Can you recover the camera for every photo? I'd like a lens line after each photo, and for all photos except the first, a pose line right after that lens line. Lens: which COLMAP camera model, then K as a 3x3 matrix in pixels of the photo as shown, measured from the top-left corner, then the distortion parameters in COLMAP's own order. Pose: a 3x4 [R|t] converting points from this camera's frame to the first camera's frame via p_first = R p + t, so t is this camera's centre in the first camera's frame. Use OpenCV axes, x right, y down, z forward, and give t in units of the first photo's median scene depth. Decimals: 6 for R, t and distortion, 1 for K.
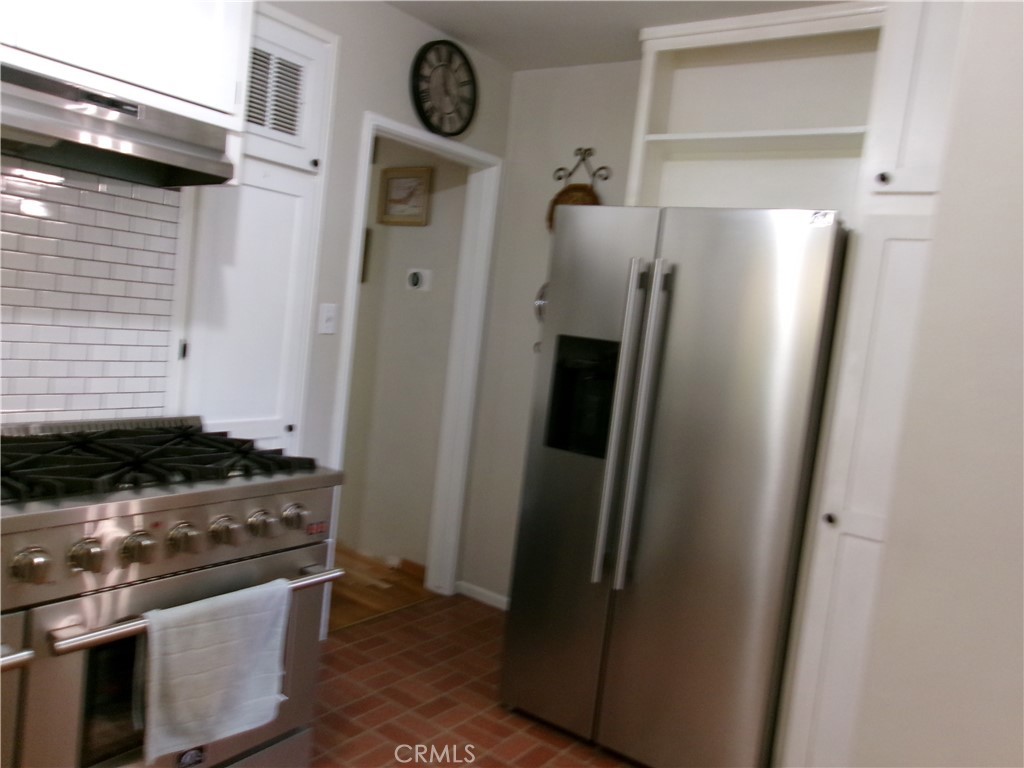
lens RADIAL K [[795.4, 0, 514.5], [0, 795.4, 378.2], [0, 0, 1]] dist [-0.026117, 0.049348]
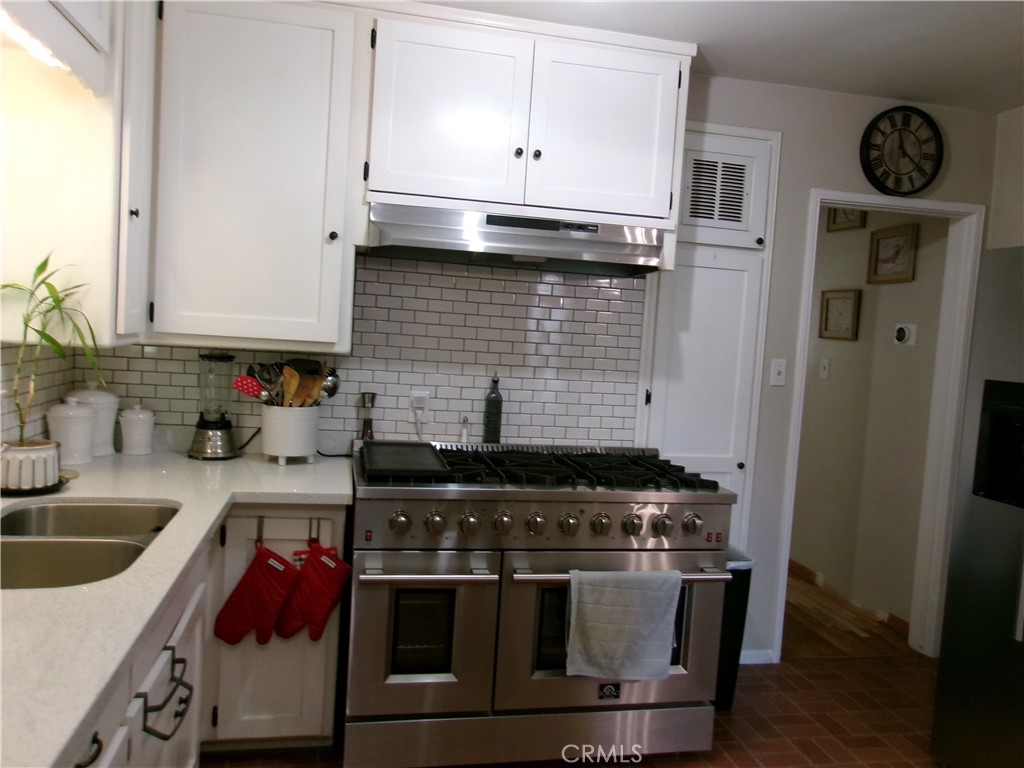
lens RADIAL K [[795.4, 0, 514.8], [0, 795.4, 384.4], [0, 0, 1]] dist [-0.026117, 0.049348]
pose [[0.738105, -0.018236, -0.674440, 0.267182], [-0.035830, 0.997165, -0.066174, 0.032575], [0.673734, 0.073008, 0.735358, -0.100279]]
